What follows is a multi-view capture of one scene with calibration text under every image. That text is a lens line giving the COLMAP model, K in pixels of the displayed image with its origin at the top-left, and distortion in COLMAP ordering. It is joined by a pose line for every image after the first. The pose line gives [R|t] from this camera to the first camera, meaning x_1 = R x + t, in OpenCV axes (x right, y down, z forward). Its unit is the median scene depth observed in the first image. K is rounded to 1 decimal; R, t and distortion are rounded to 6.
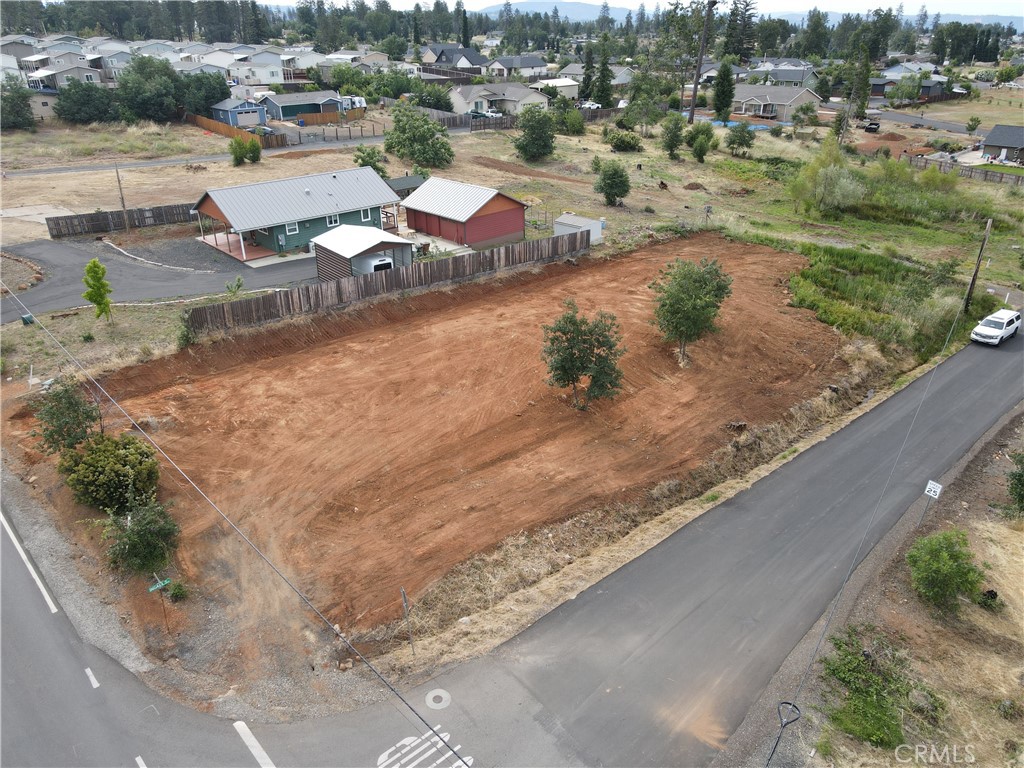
lens RADIAL K [[746.6, 0, 508.9], [0, 746.6, 379.5], [0, 0, 1]] dist [0.003341, 0.028679]
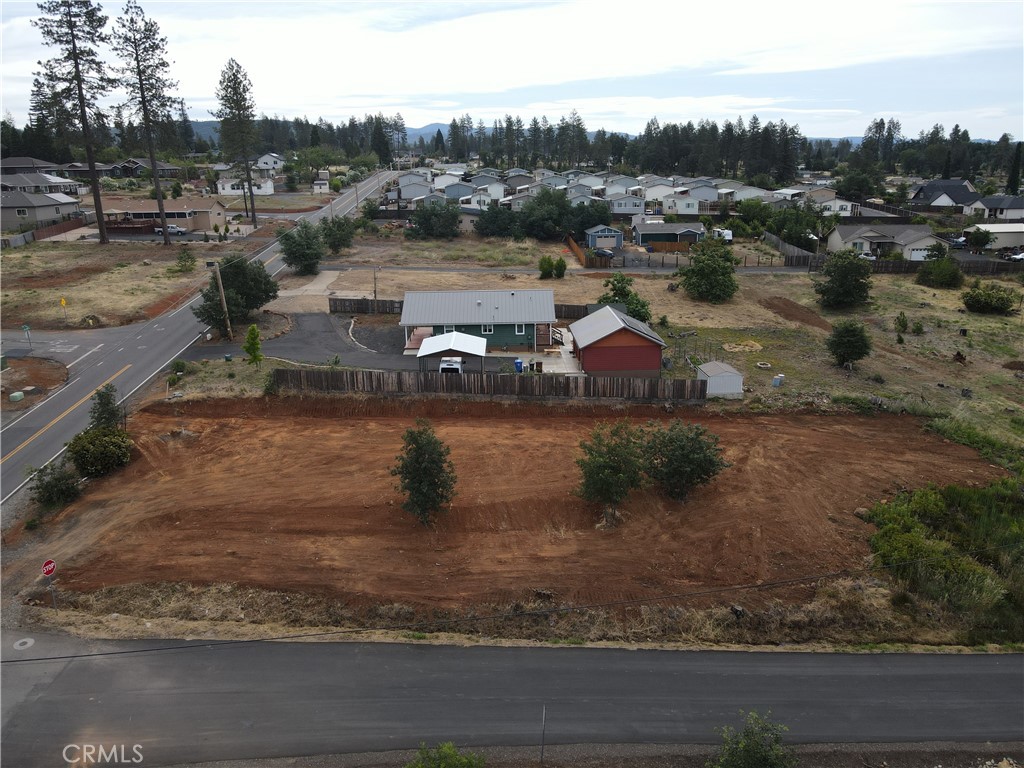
lens RADIAL K [[746.6, 0, 508.9], [0, 746.6, 379.5], [0, 0, 1]] dist [0.003341, 0.028679]
pose [[0.758759, 0.188942, -0.623366, 0.694631], [-0.281211, 0.958244, -0.051847, -0.114304], [0.587541, 0.214637, 0.780209, 0.168802]]
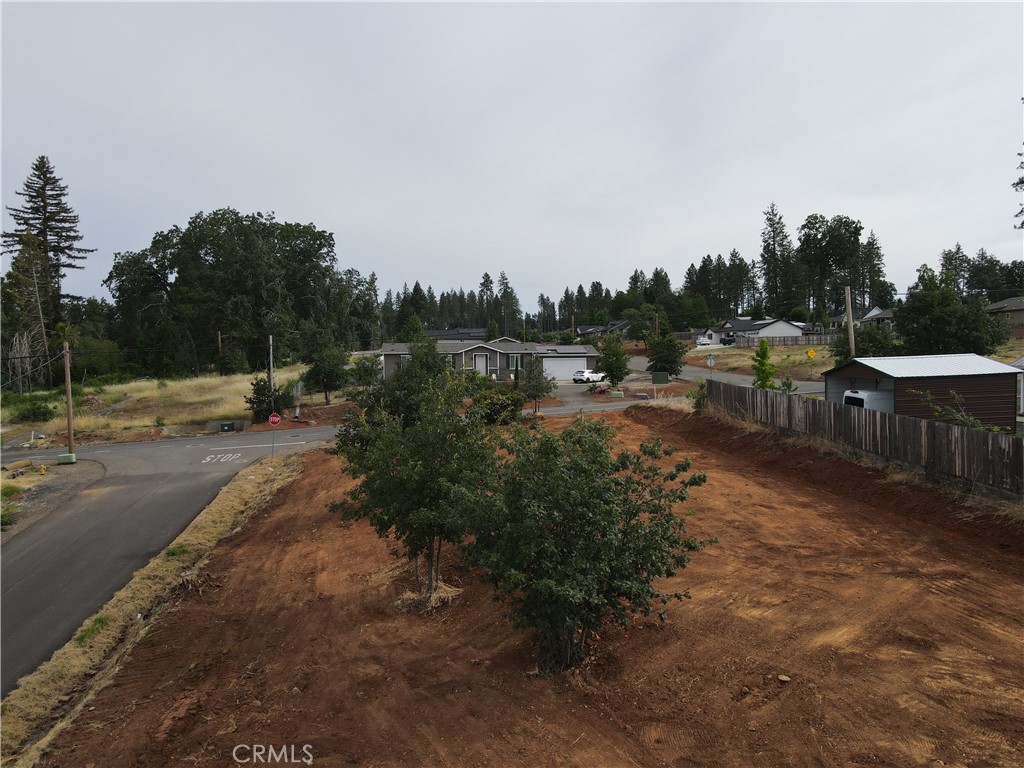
lens RADIAL K [[746.6, 0, 508.9], [0, 746.6, 379.5], [0, 0, 1]] dist [0.003341, 0.028679]
pose [[-0.569846, 0.042422, -0.820656, 0.546117], [-0.342298, 0.895648, 0.283983, -0.271976], [0.747066, 0.442736, -0.495860, 1.203801]]
